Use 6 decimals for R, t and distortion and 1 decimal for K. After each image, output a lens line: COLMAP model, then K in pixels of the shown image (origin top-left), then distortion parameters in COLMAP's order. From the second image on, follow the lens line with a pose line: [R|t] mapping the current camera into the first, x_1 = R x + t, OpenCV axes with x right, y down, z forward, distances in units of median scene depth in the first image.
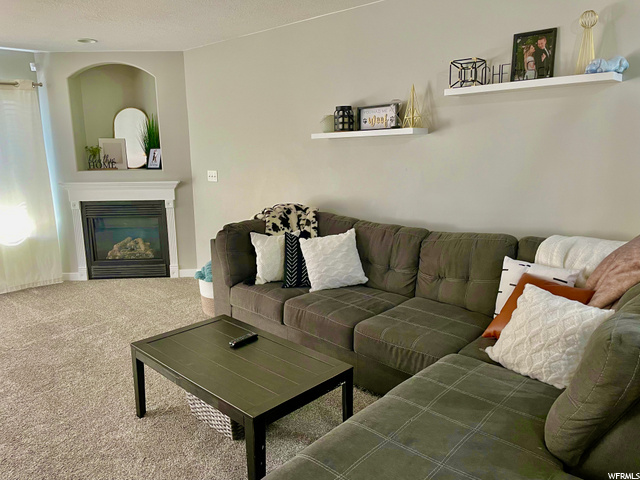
lens RADIAL K [[483.8, 0, 320.0], [0, 483.8, 240.0], [0, 0, 1]] dist [0.084327, -0.112005]
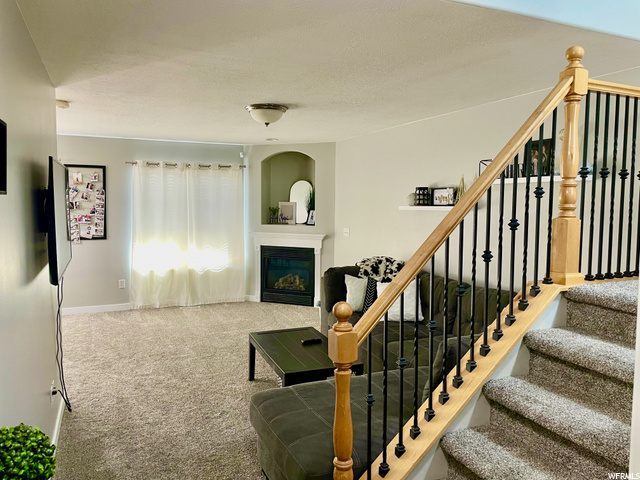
lens RADIAL K [[483.8, 0, 320.0], [0, 483.8, 240.0], [0, 0, 1]] dist [0.084327, -0.112005]
pose [[0.913089, 0.057617, -0.403669, 0.238351], [-0.100448, 0.991242, -0.085728, 0.008705], [0.395195, 0.118825, 0.910880, -0.218094]]
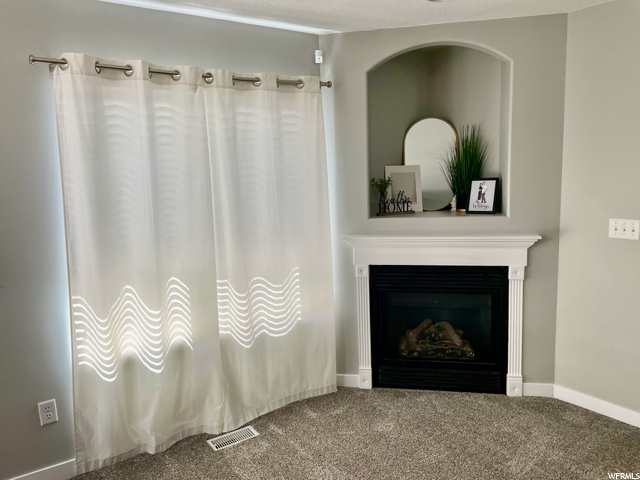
lens RADIAL K [[483.8, 0, 320.0], [0, 483.8, 240.0], [0, 0, 1]] dist [0.084327, -0.112005]
pose [[0.976302, 0.013738, -0.215974, -0.423527], [-0.022001, 0.999113, -0.035905, -0.089322], [0.215290, 0.039806, 0.975739, 0.377207]]
